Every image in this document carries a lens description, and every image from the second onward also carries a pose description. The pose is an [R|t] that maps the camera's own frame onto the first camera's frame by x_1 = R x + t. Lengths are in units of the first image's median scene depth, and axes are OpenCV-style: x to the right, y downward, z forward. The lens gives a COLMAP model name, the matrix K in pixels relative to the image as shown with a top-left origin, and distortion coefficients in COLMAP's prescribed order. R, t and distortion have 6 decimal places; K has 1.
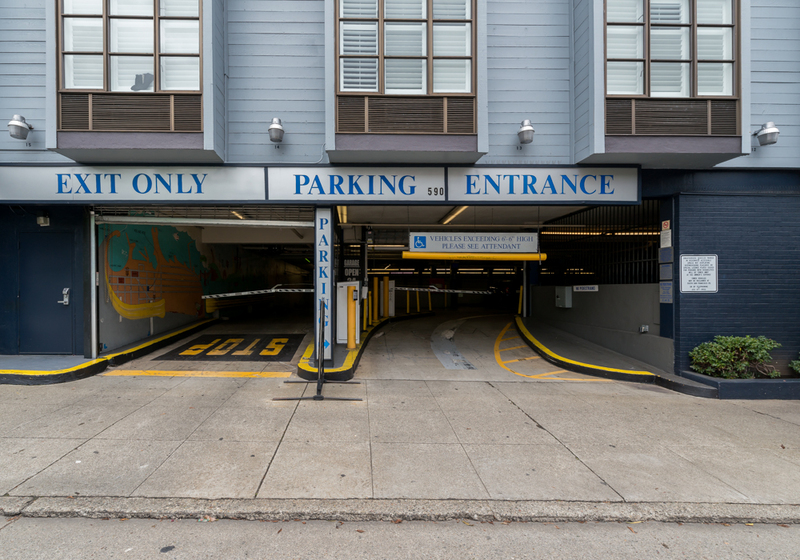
lens RADIAL K [[369.8, 0, 371.6], [0, 369.8, 290.1], [0, 0, 1]] dist [0.003075, -0.000665]
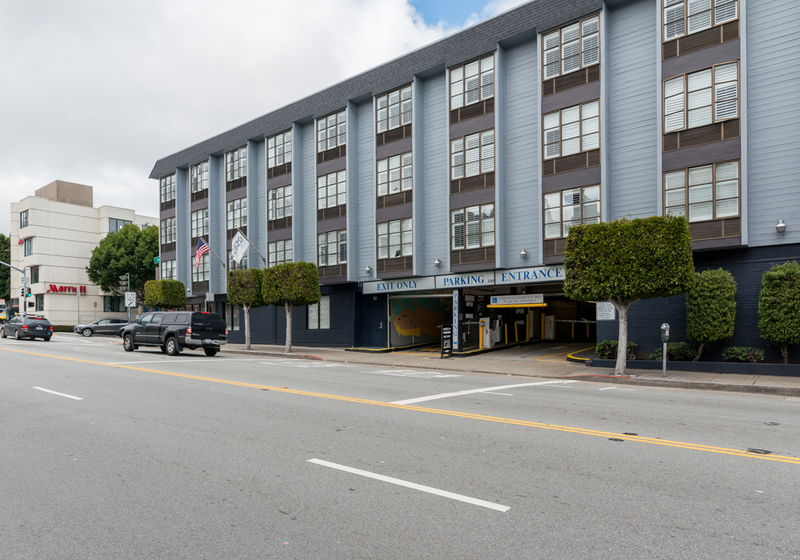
lens RADIAL K [[534.1, 0, 401.2], [0, 534.1, 338.5], [0, 0, 1]] dist [-0.000243, 0.003051]
pose [[0.766196, 0.003905, -0.642595, 1.994524], [0.011154, 0.999750, 0.019375, 0.039839], [0.642510, -0.022013, 0.765961, -2.108407]]
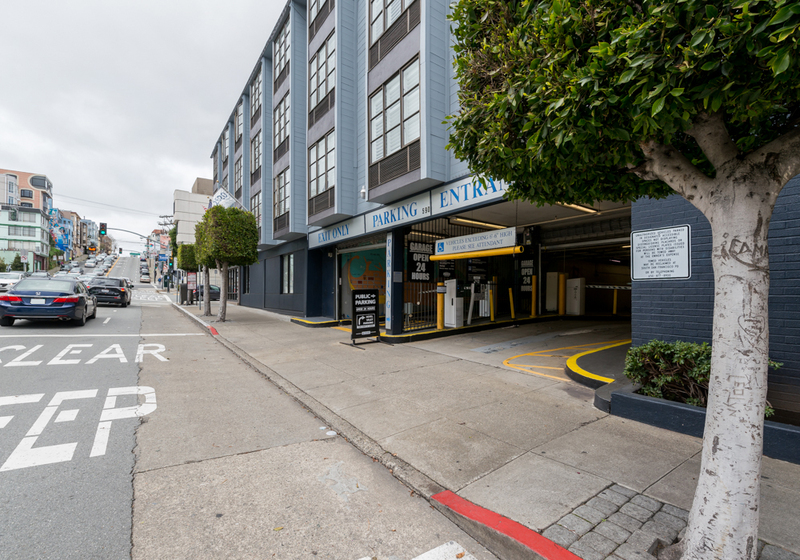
lens RADIAL K [[369.8, 0, 410.6], [0, 369.8, 290.8], [0, 0, 1]] dist [0.003075, -0.000665]
pose [[0.571785, -0.003691, -0.820395, 1.240692], [-0.005353, 0.999952, -0.008230, 0.037666], [0.820386, 0.009097, 0.571738, 0.187922]]
